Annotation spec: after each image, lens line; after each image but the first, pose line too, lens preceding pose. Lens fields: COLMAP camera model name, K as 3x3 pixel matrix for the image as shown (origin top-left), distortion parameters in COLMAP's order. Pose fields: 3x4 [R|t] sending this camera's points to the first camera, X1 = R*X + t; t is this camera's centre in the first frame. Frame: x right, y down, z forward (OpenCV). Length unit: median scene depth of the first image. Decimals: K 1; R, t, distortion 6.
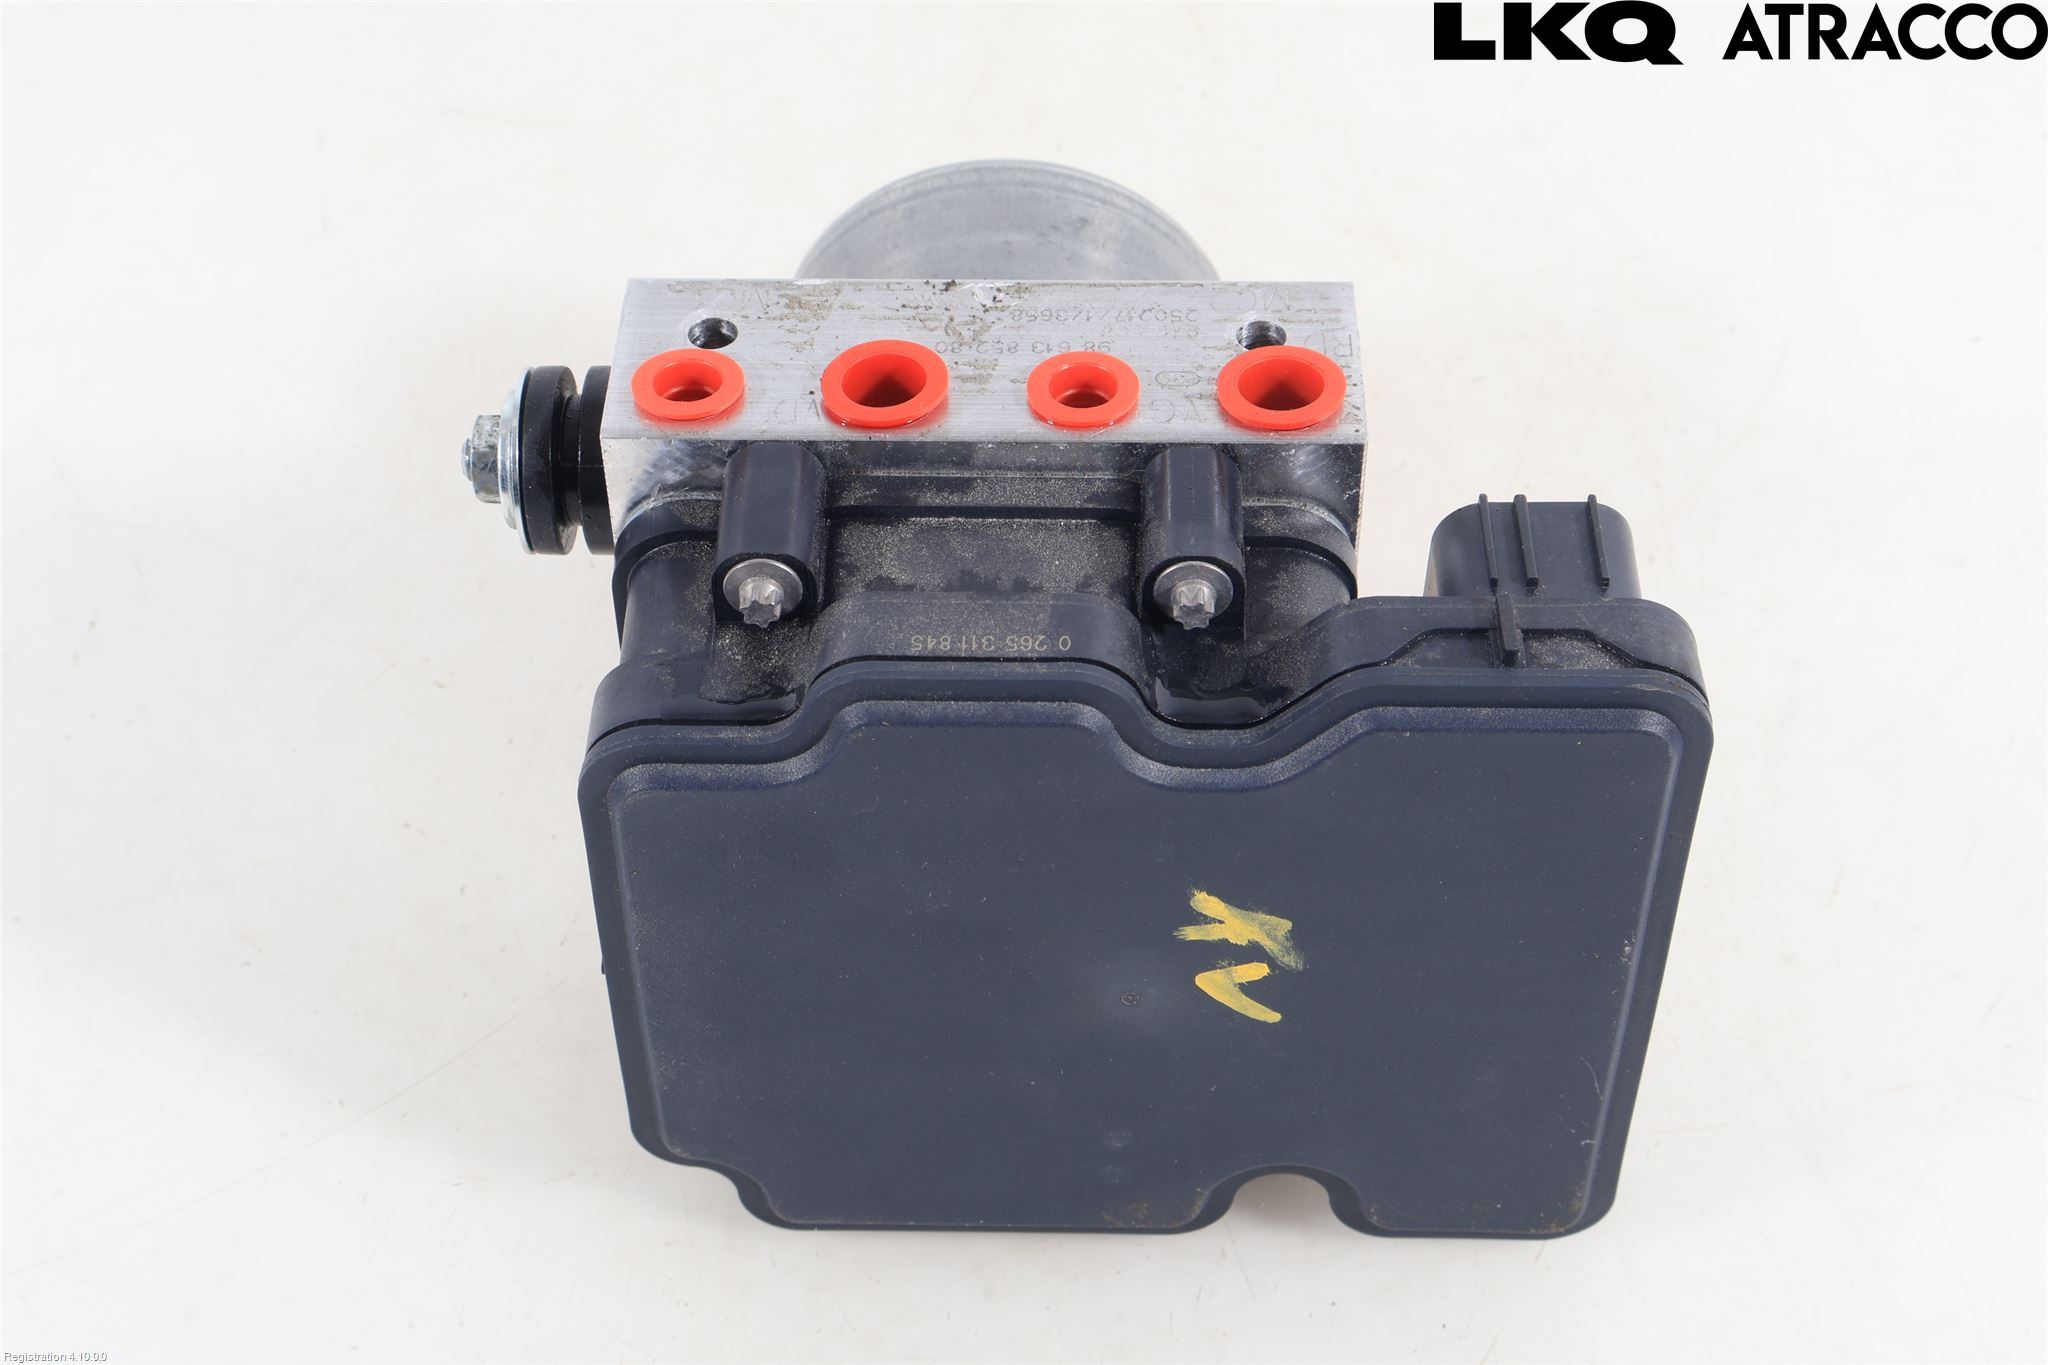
lens RADIAL K [[3038.0, 0, 1022.8], [0, 3038.0, 625.4], [0, 0, 1]] dist [-0.016314, 0.004051]
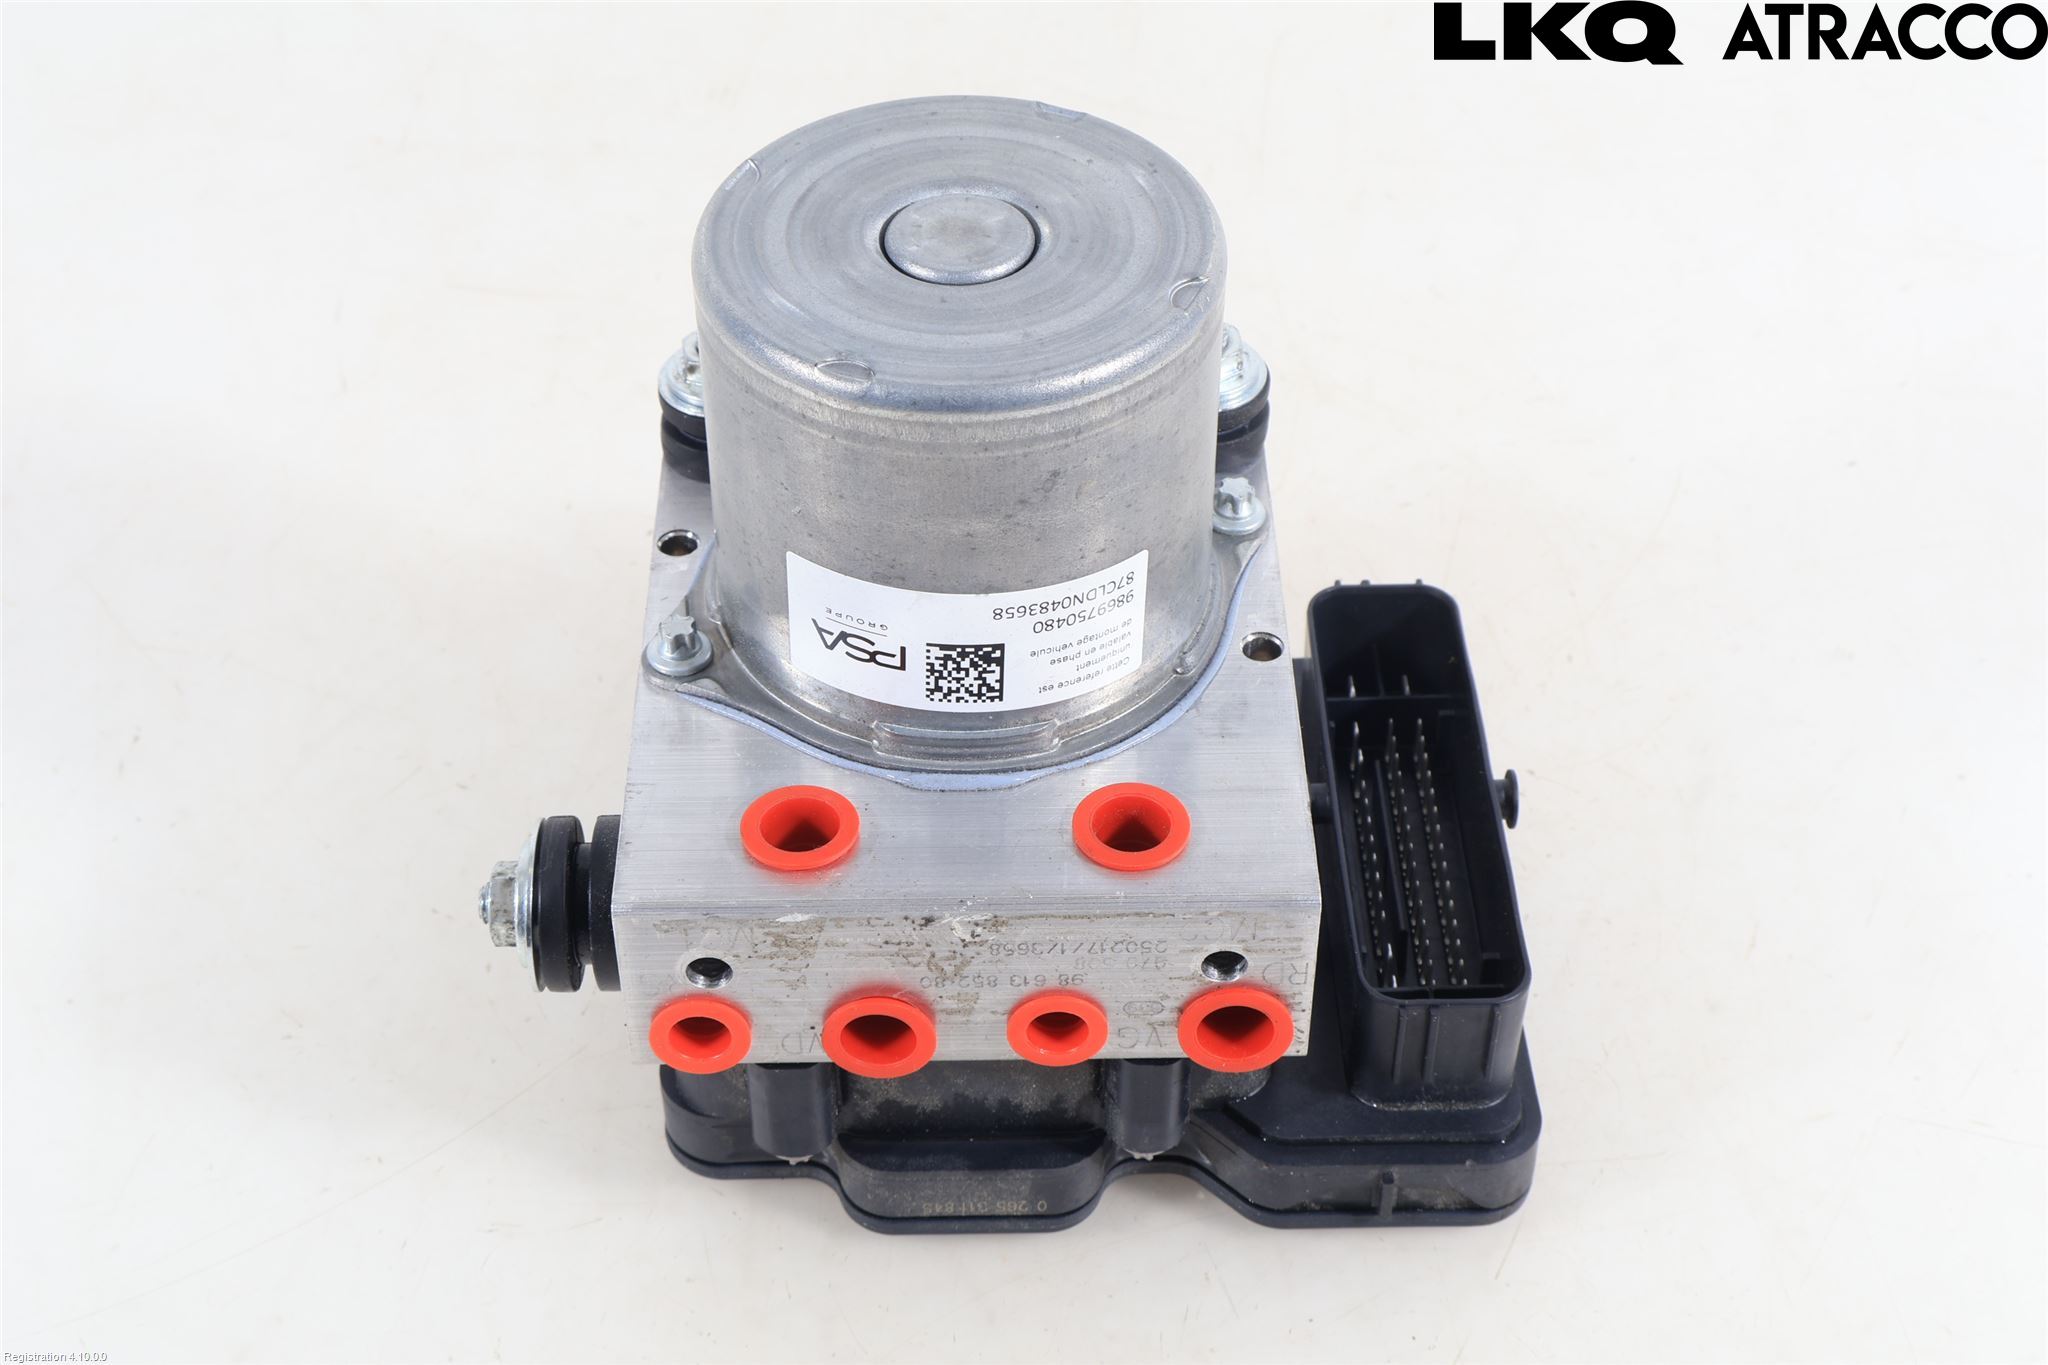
lens RADIAL K [[2926.6, 0, 1024.0], [0, 2926.6, 682.5], [0, 0, 1]] dist [0.000556, -0.015804]
pose [[0.999413, -0.032947, 0.009410, 0.001641], [-0.007748, 0.050211, 0.998709, -1.120121], [-0.033377, -0.998195, 0.049927, 1.042878]]
